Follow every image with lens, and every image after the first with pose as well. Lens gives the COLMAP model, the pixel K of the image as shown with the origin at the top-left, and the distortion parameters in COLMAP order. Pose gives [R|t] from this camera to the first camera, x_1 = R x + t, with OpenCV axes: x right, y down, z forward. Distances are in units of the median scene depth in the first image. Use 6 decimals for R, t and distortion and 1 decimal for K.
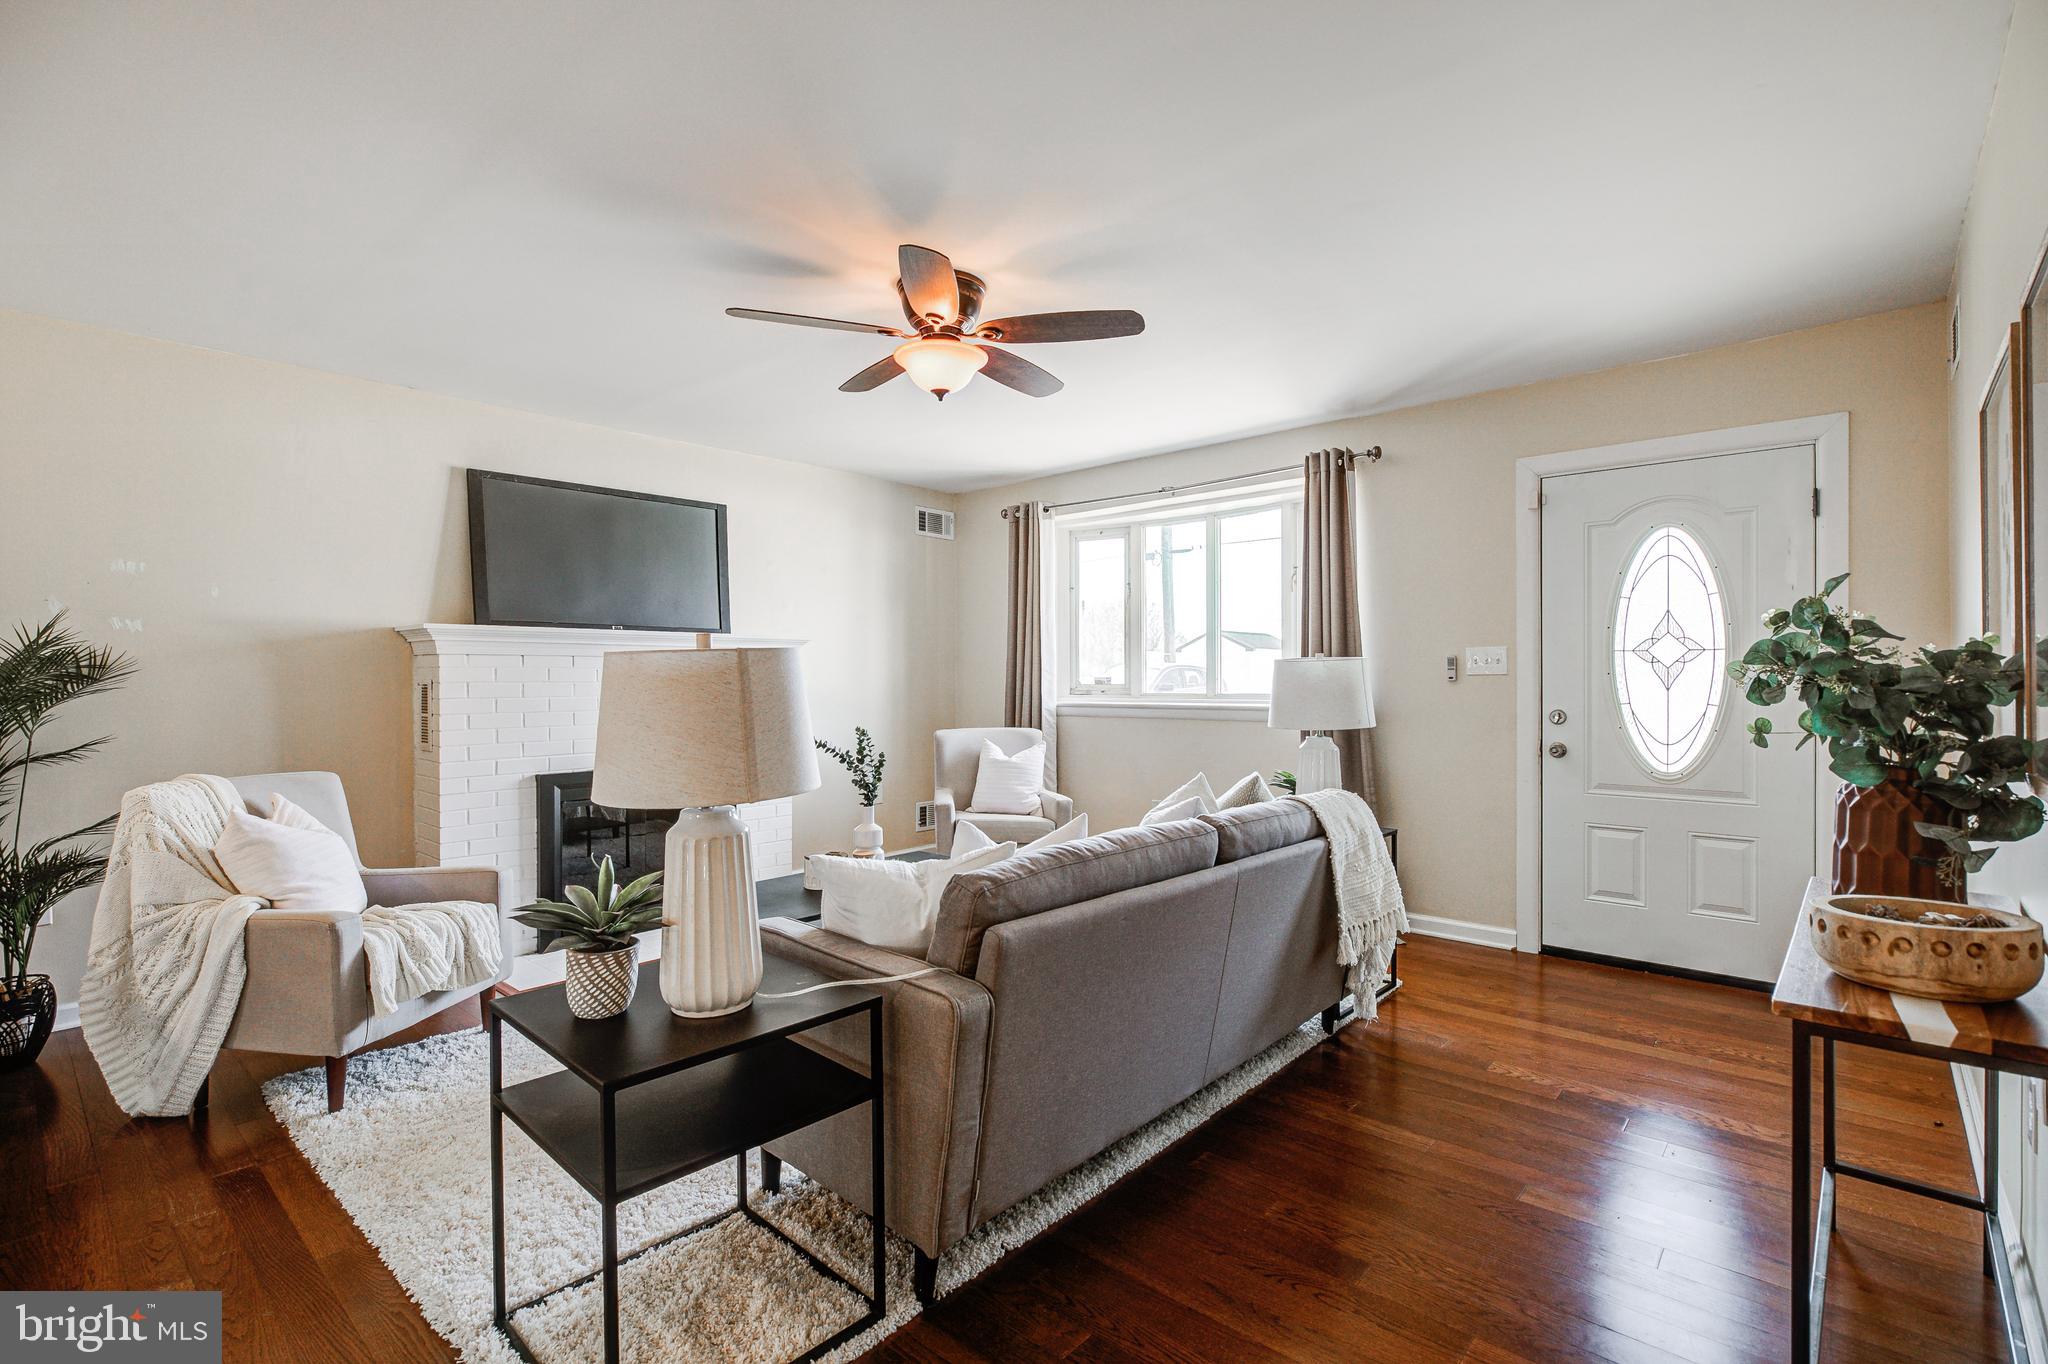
lens RADIAL K [[937.1, 0, 1023.3], [0, 937.1, 681.3], [0, 0, 1]] dist [-0.005302, -0.000920]
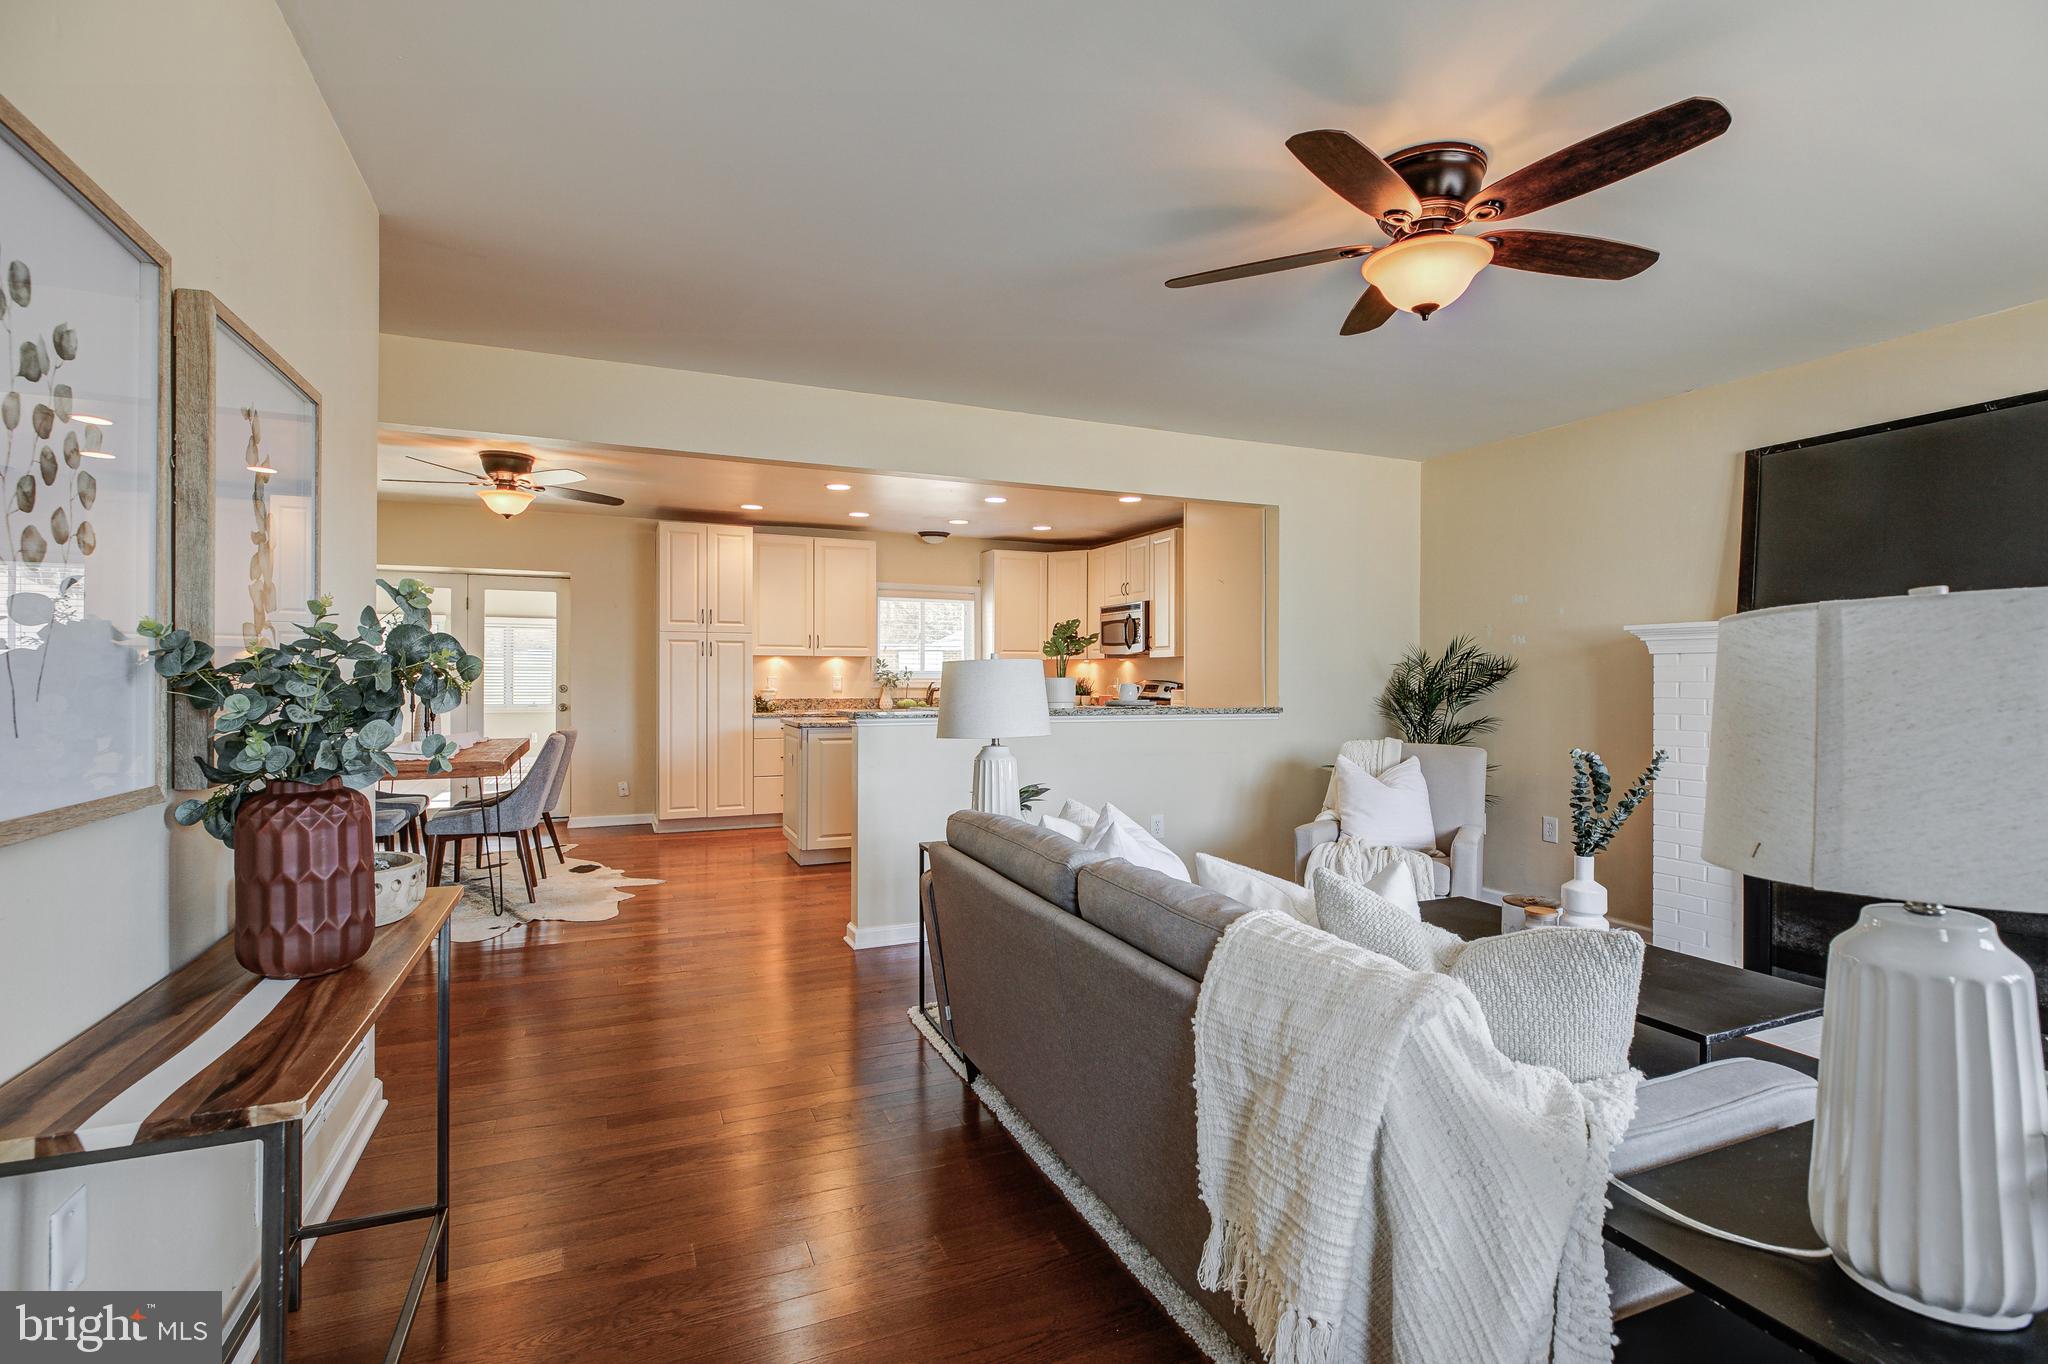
lens RADIAL K [[937.1, 0, 1034.4], [0, 937.1, 678.8], [0, 0, 1]] dist [-0.005302, -0.000920]
pose [[-0.407949, 0.004398, -0.912994, 0.559780], [-0.003856, 0.999971, 0.006540, -0.005843], [0.912997, 0.006188, -0.407920, 0.760298]]
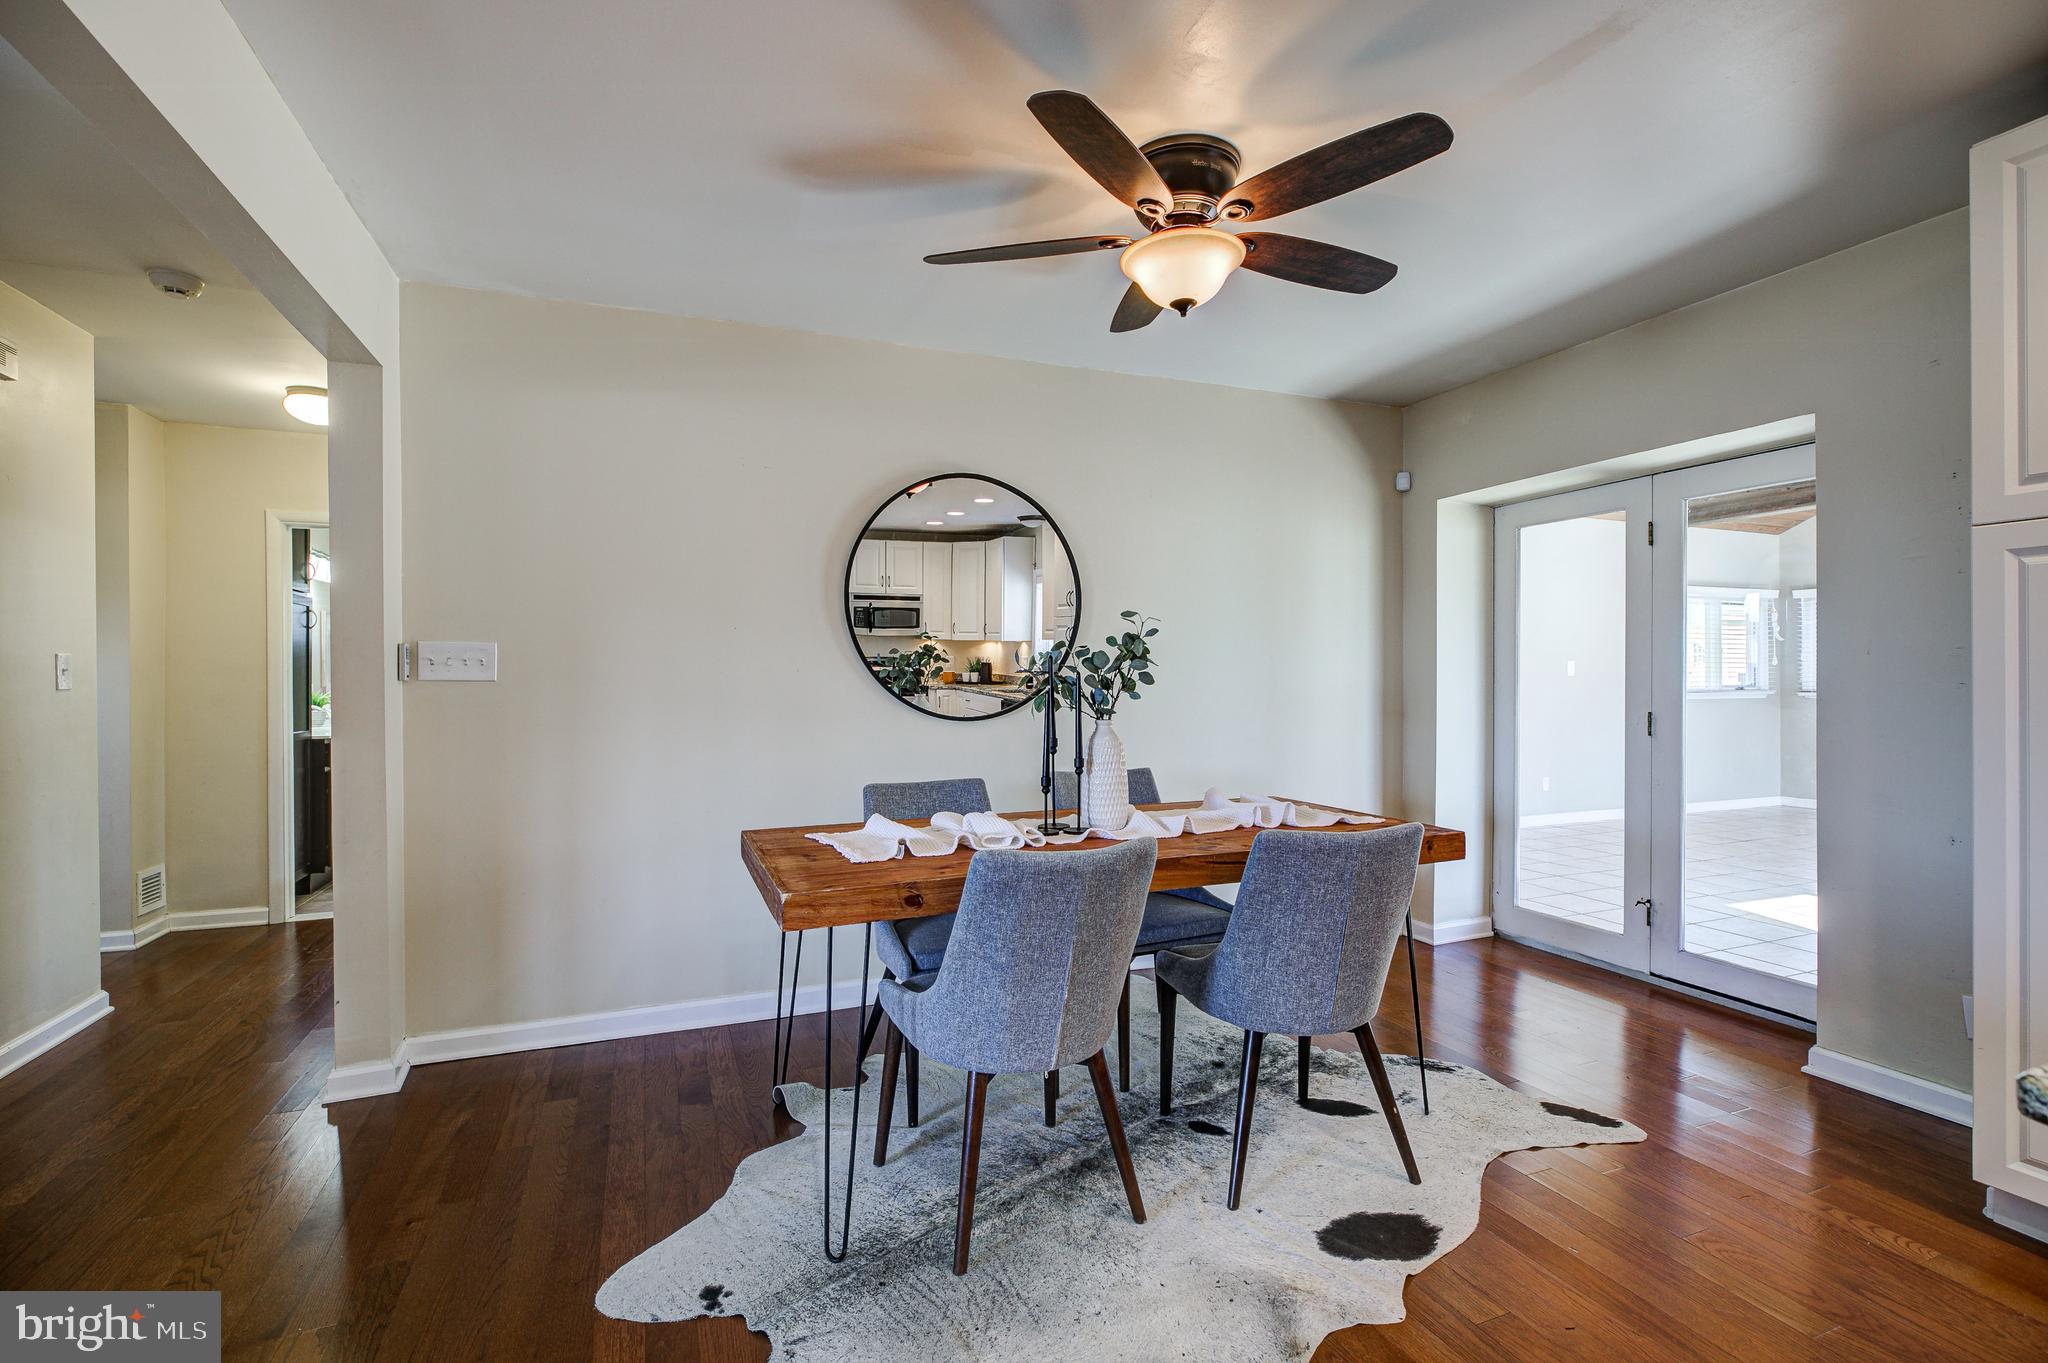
lens RADIAL K [[937.1, 0, 1032.2], [0, 937.1, 682.4], [0, 0, 1]] dist [-0.005302, -0.000920]
pose [[-0.896695, 0.004793, 0.442624, -0.518449], [0.008228, 0.999949, 0.005843, -0.002962], [-0.442573, 0.008881, -0.896688, 0.080414]]
